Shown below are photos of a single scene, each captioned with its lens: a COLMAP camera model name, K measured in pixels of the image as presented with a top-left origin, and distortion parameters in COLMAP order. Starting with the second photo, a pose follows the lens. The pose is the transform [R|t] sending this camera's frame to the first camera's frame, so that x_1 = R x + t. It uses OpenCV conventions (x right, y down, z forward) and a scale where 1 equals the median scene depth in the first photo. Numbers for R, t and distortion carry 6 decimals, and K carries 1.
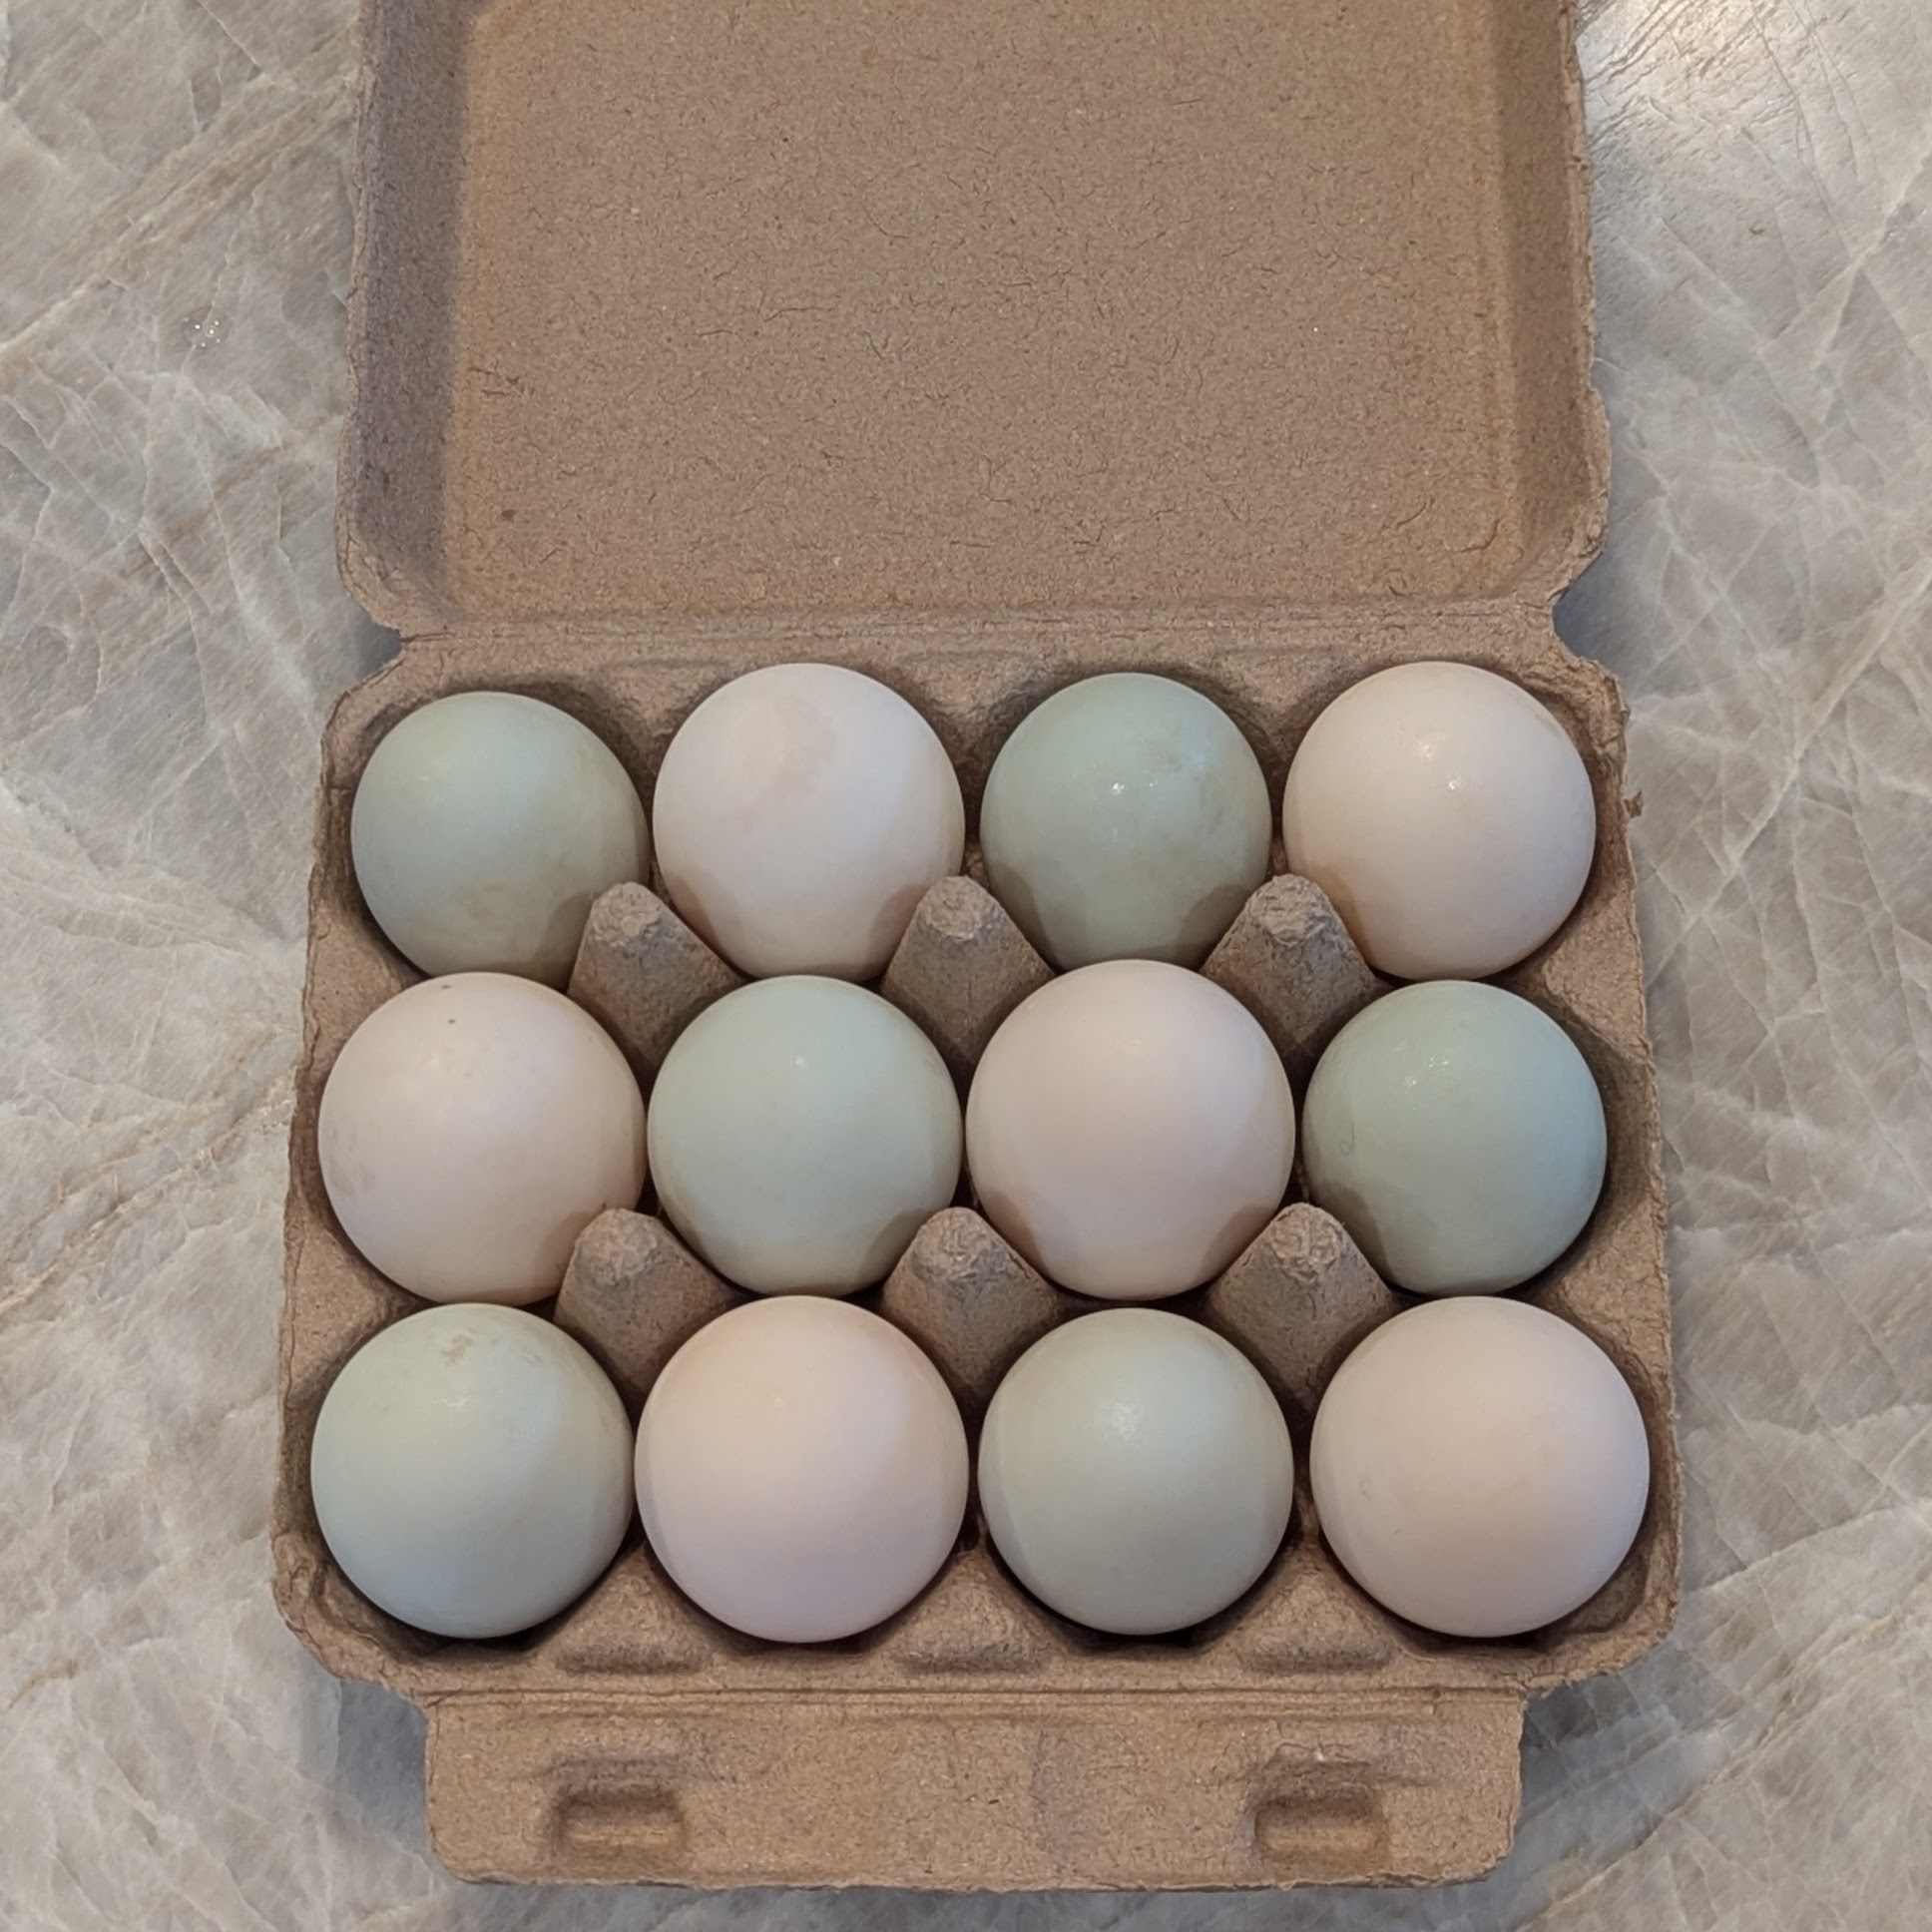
lens RADIAL K [[3127.3, 0, 968.7], [0, 3127.3, 963.9], [0, 0, 1]] dist [-0.003668, 0.000000]
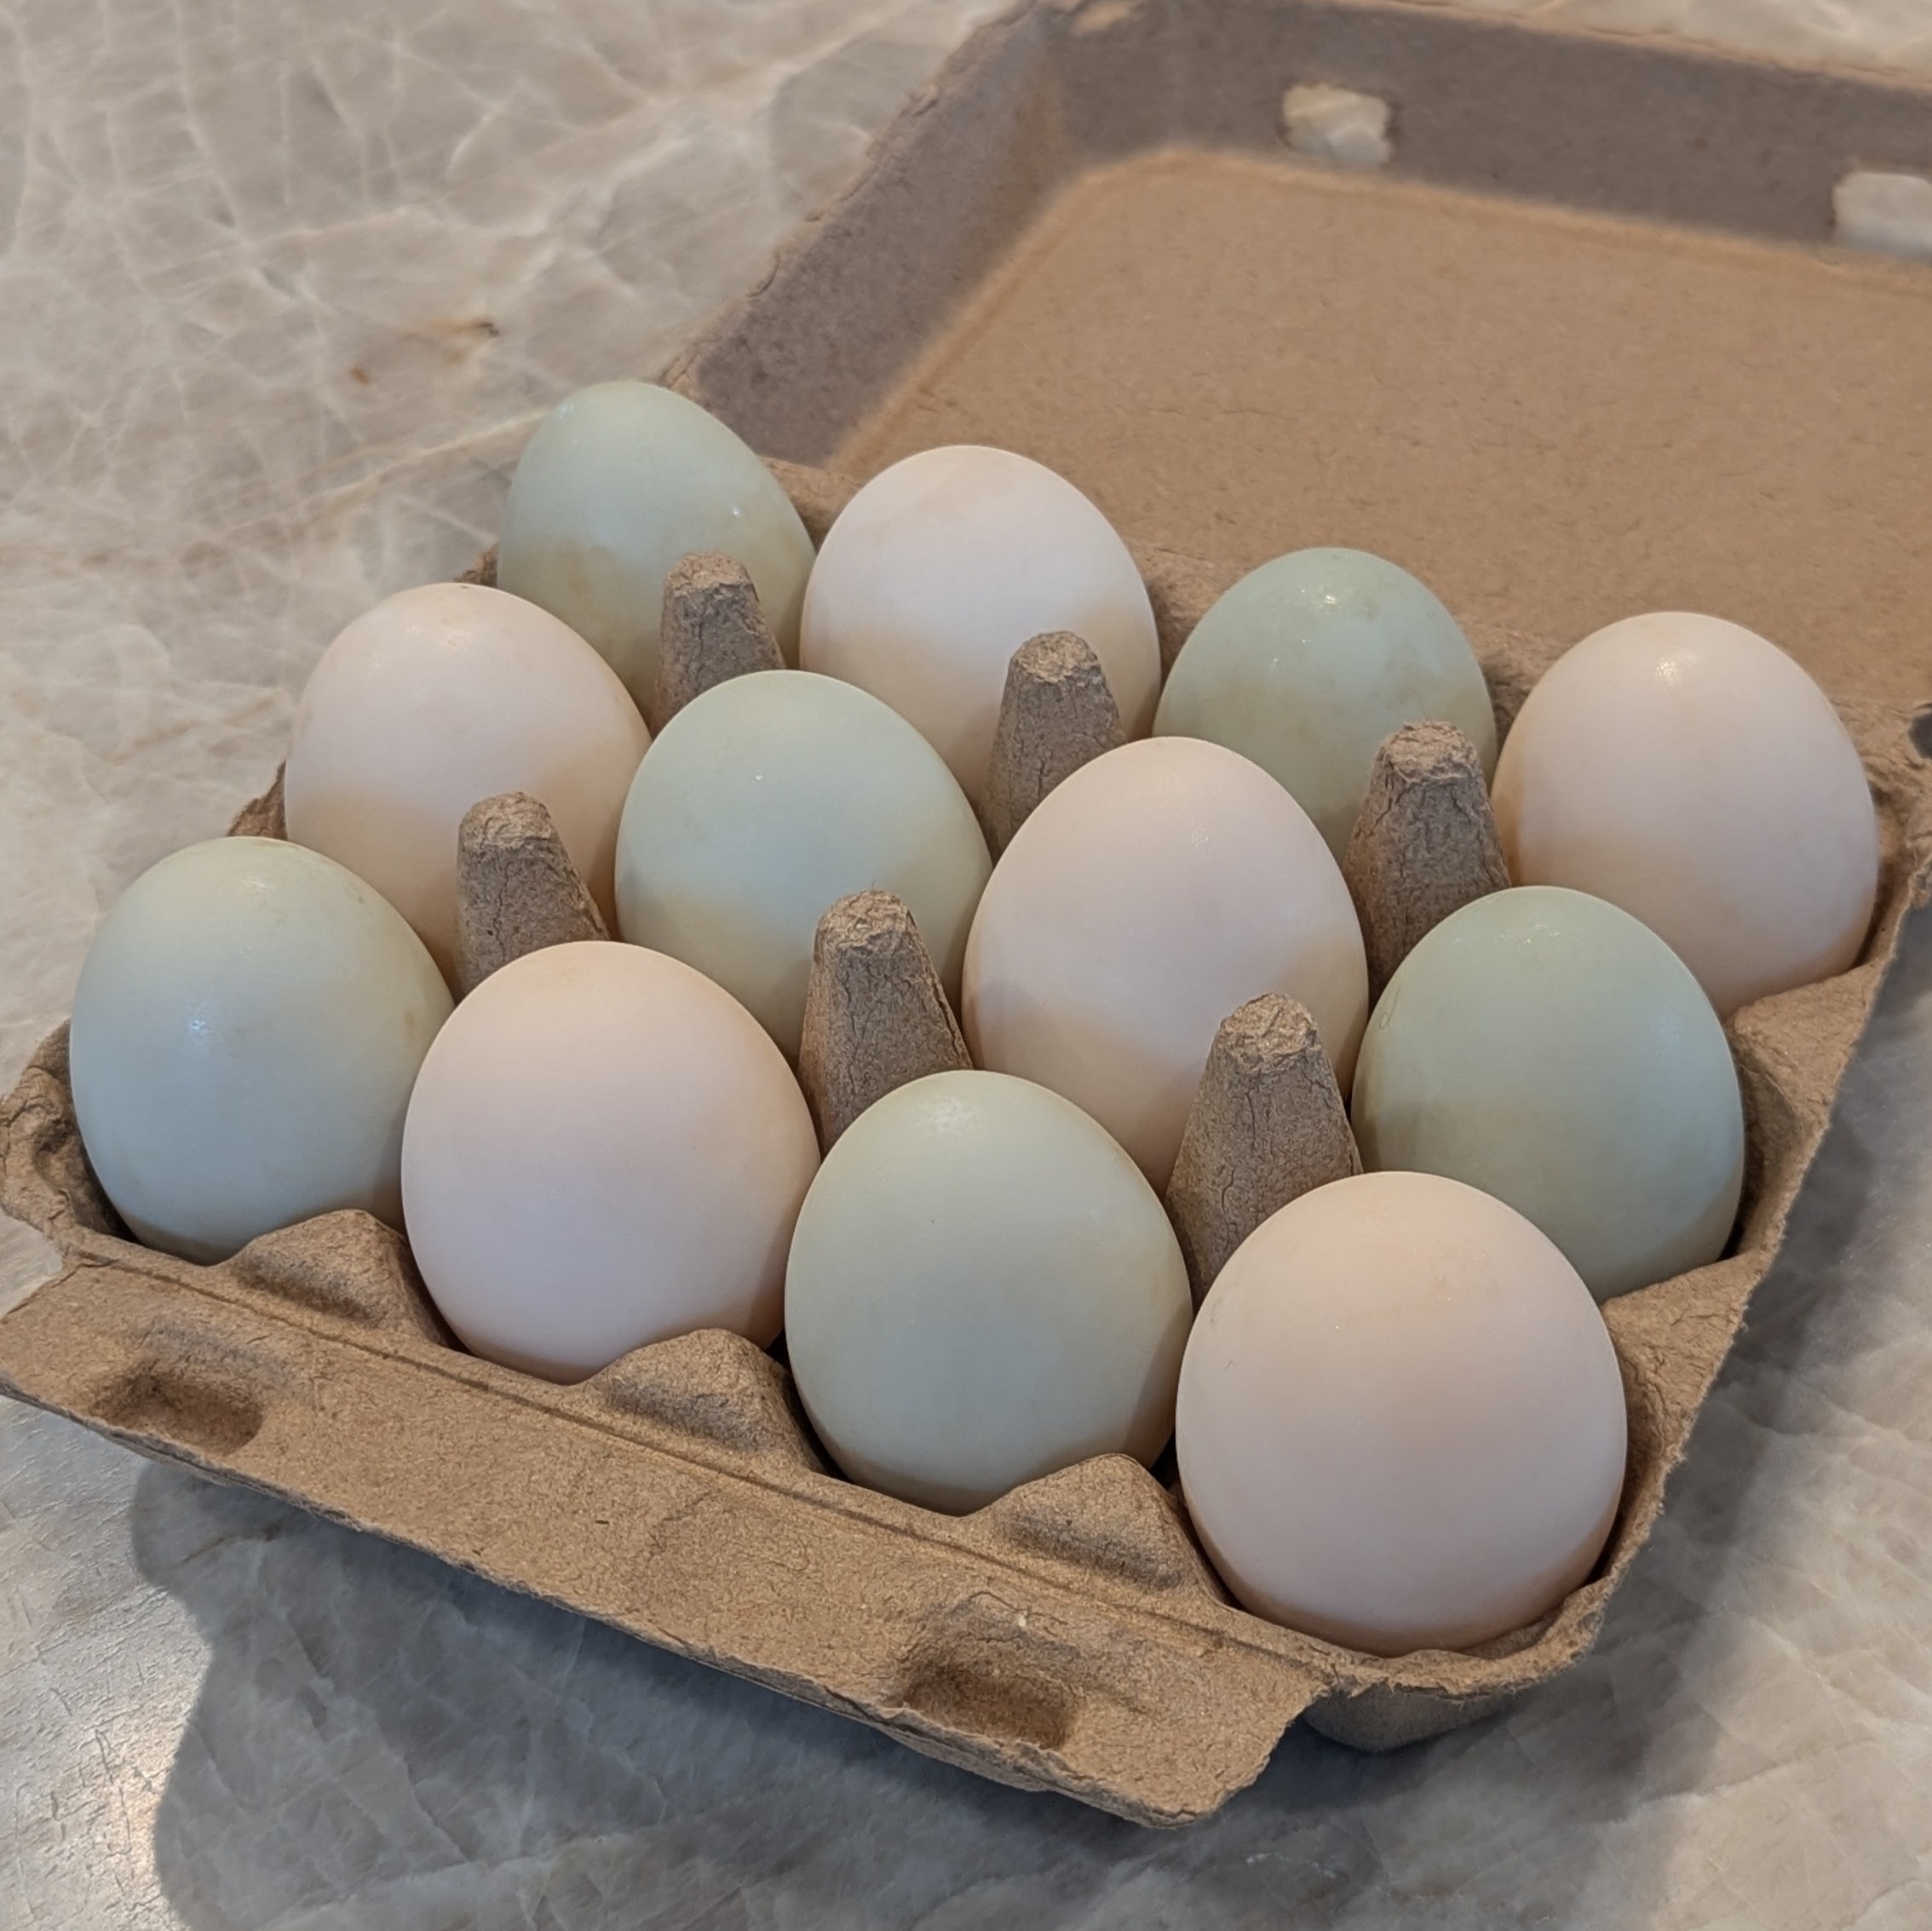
lens RADIAL K [[3127.2, 0, 962.0], [0, 3127.2, 966.2], [0, 0, 1]] dist [-0.003668, 0.000000]
pose [[0.914980, 0.311453, -0.256534, 0.227755], [-0.371304, 0.898759, -0.233165, 0.277711], [0.157942, 0.308593, 0.937990, 0.254377]]
